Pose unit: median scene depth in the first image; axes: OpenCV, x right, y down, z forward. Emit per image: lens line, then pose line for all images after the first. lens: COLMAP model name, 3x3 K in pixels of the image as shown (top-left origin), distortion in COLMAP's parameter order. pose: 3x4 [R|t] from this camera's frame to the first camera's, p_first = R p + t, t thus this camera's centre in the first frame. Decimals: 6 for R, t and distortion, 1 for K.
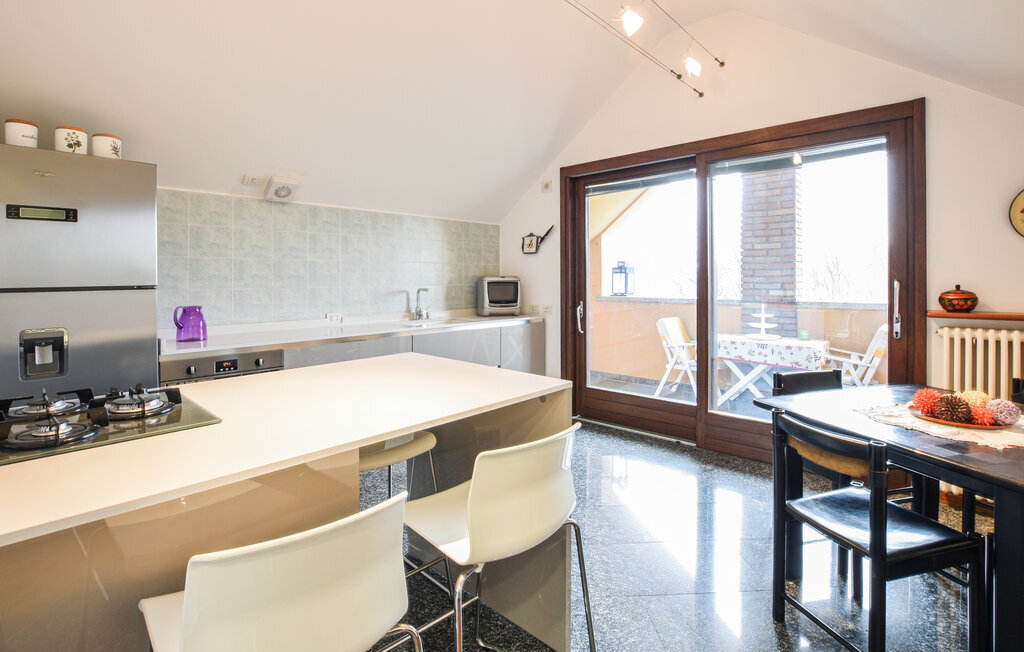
lens RADIAL K [[476.4, 0, 512.0], [0, 476.4, 328.6], [0, 0, 1]] dist [-0.025567, 0.001439]
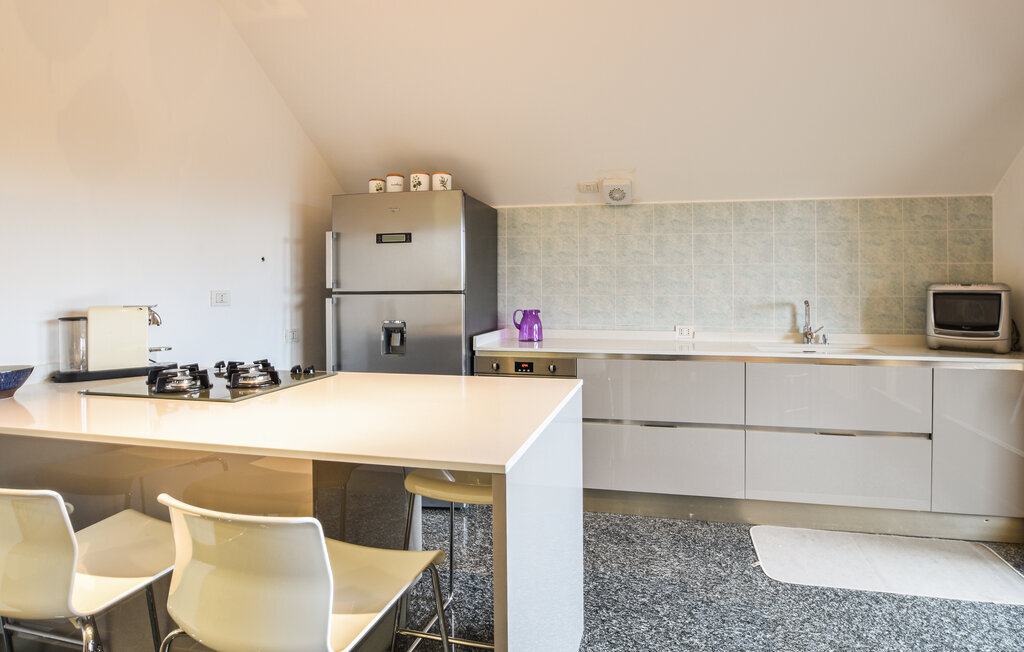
lens RADIAL K [[513.2, 0, 512.0], [0, 513.2, 322.2], [0, 0, 1]] dist [-0.035101, 0.001134]
pose [[0.528768, 0.061819, -0.846512, 0.272516], [-0.089757, 0.995824, 0.016657, -0.029782], [0.844007, 0.067173, 0.532109, 0.275282]]
